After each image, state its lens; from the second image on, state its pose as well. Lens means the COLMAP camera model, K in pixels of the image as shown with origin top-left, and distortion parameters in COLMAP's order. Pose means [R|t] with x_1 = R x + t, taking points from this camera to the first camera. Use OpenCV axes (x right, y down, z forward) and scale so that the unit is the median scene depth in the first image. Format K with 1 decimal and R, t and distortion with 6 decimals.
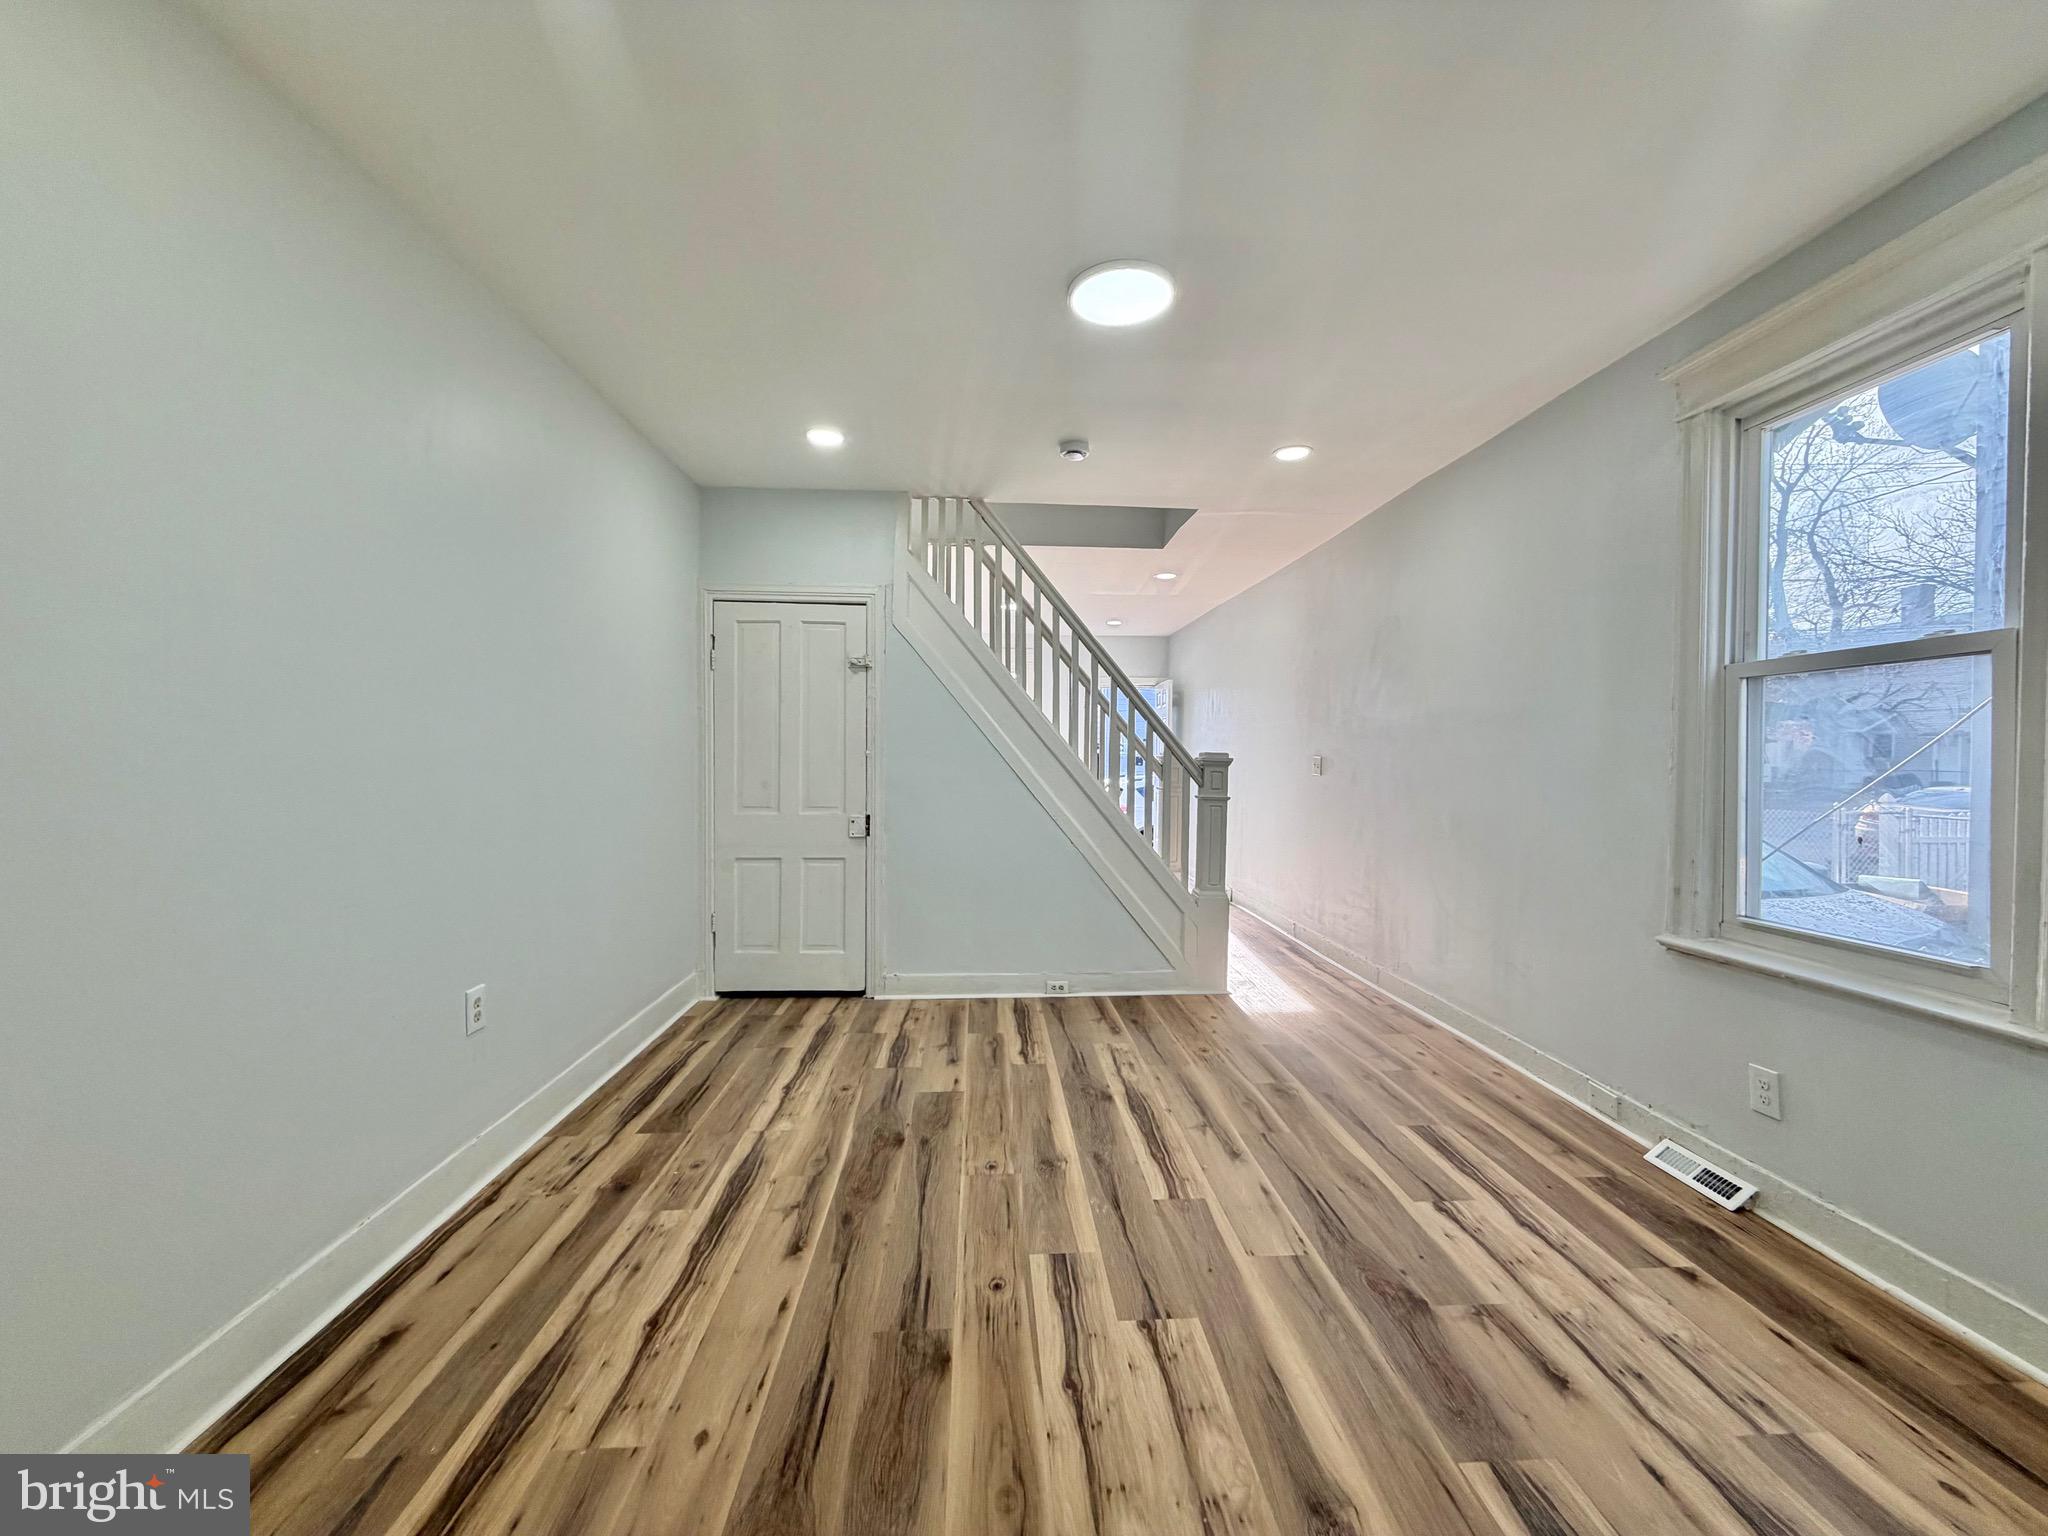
lens RADIAL K [[829.1, 0, 1032.5], [0, 829.1, 756.9], [0, 0, 1]] dist [-0.002150, -0.000062]
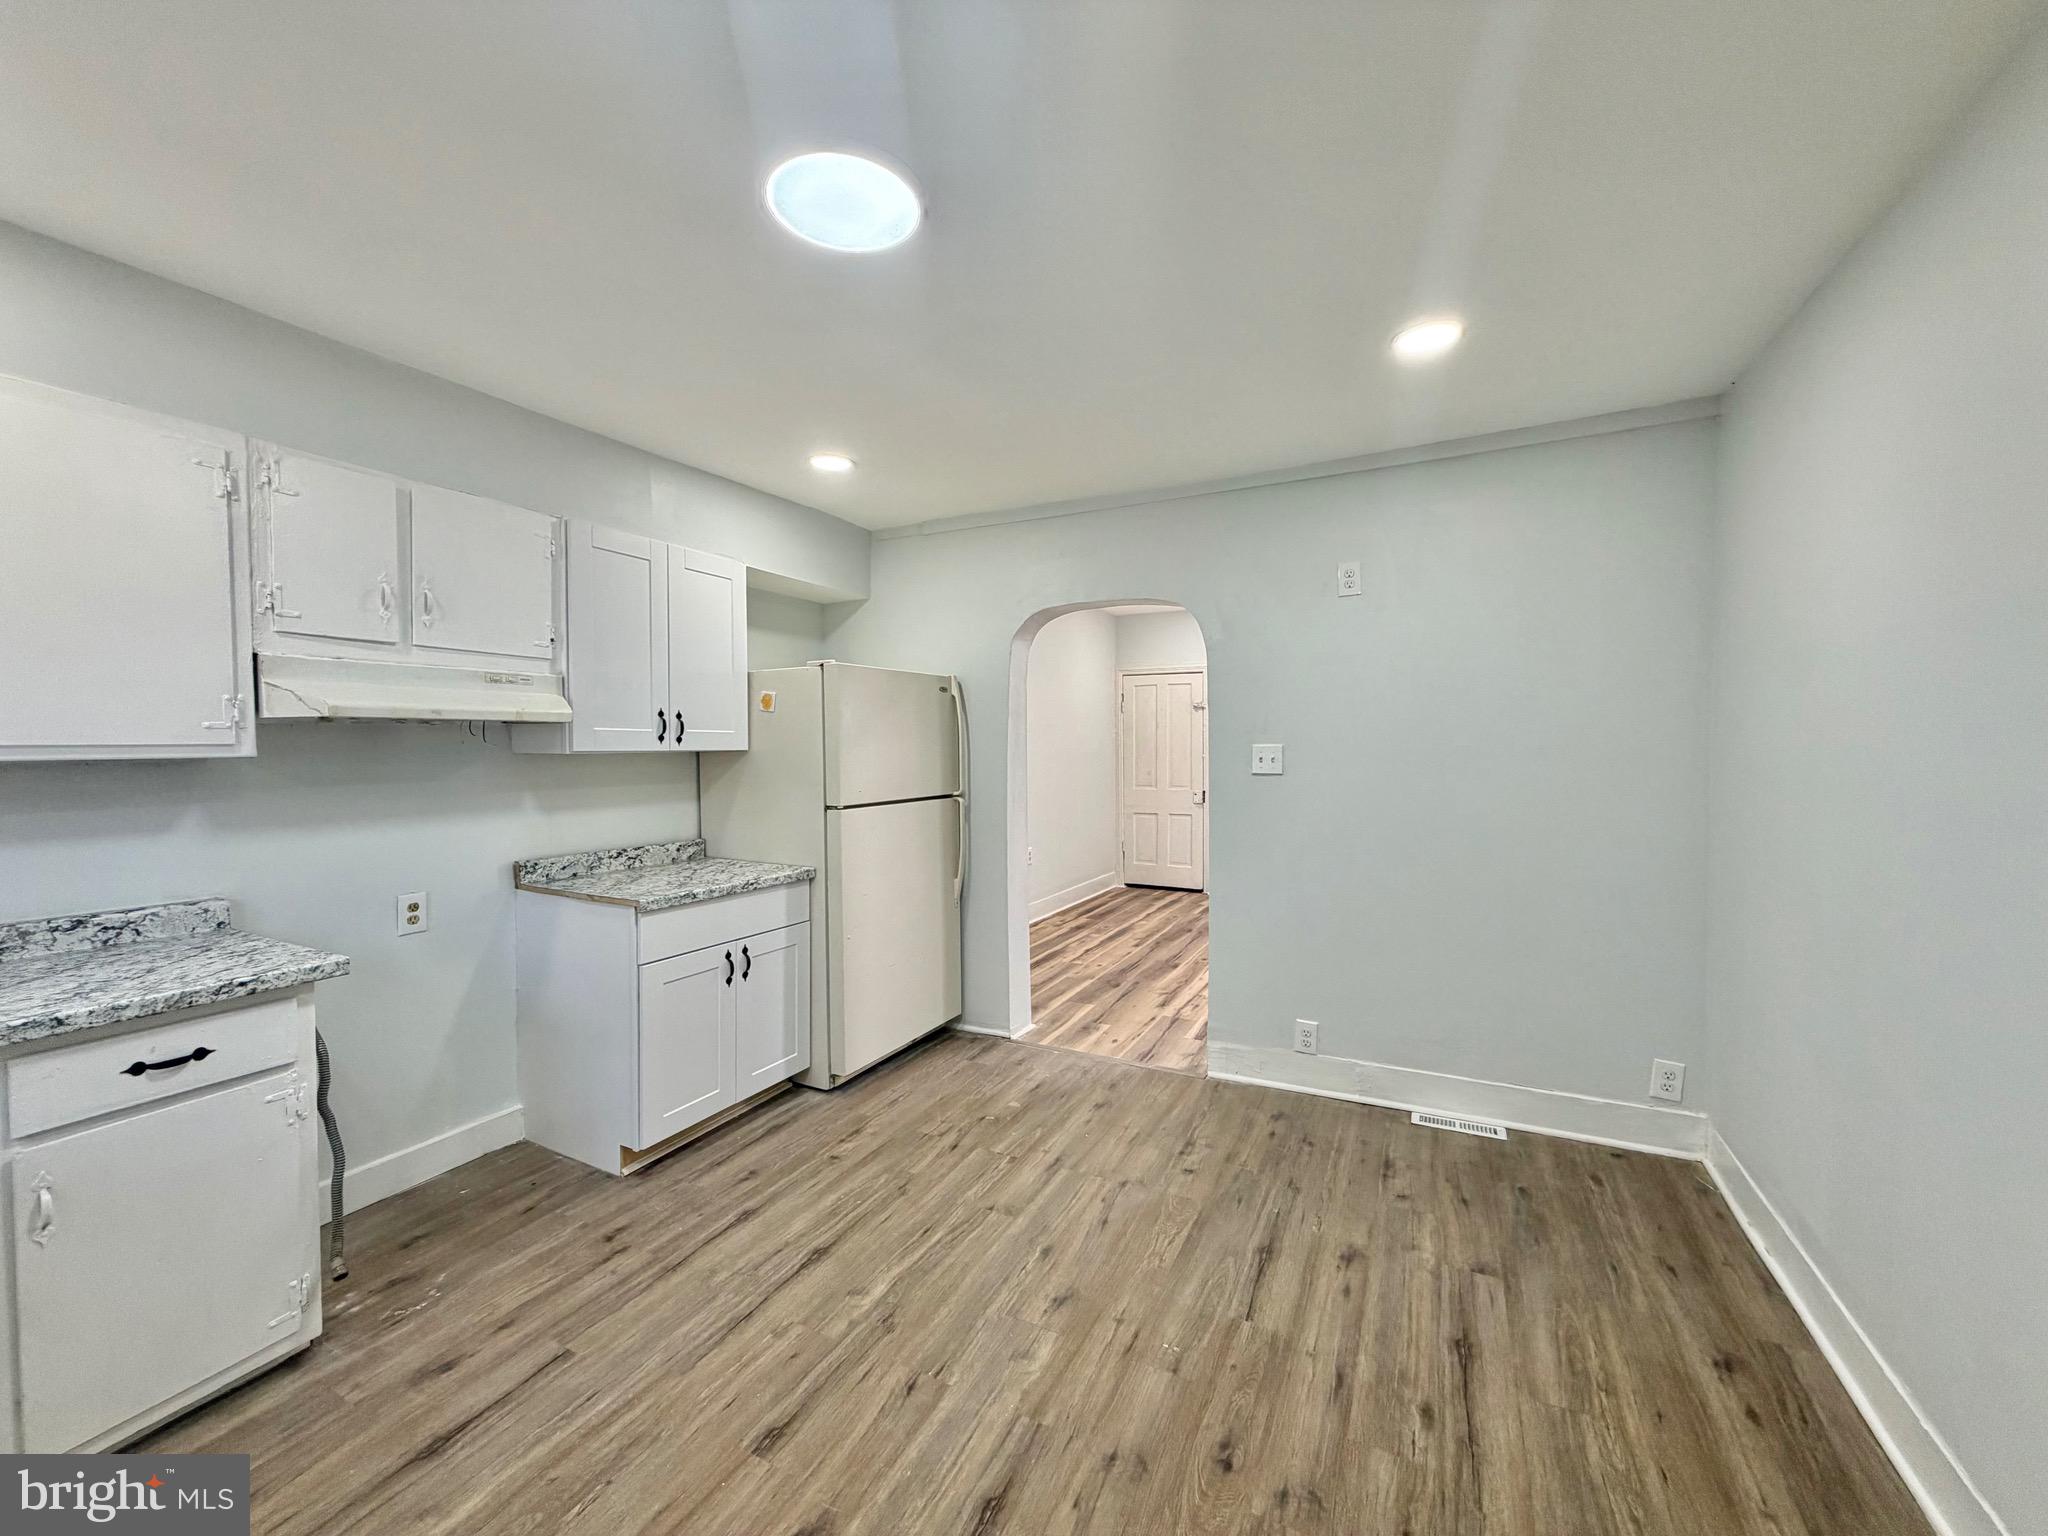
lens RADIAL K [[829.1, 0, 1025.3], [0, 829.1, 759.7], [0, 0, 1]] dist [-0.002150, -0.000062]
pose [[0.862998, -0.001721, -0.505204, 0.426613], [0.005201, 0.999971, 0.005478, -0.009982], [0.505180, -0.007355, 0.862983, -0.838388]]
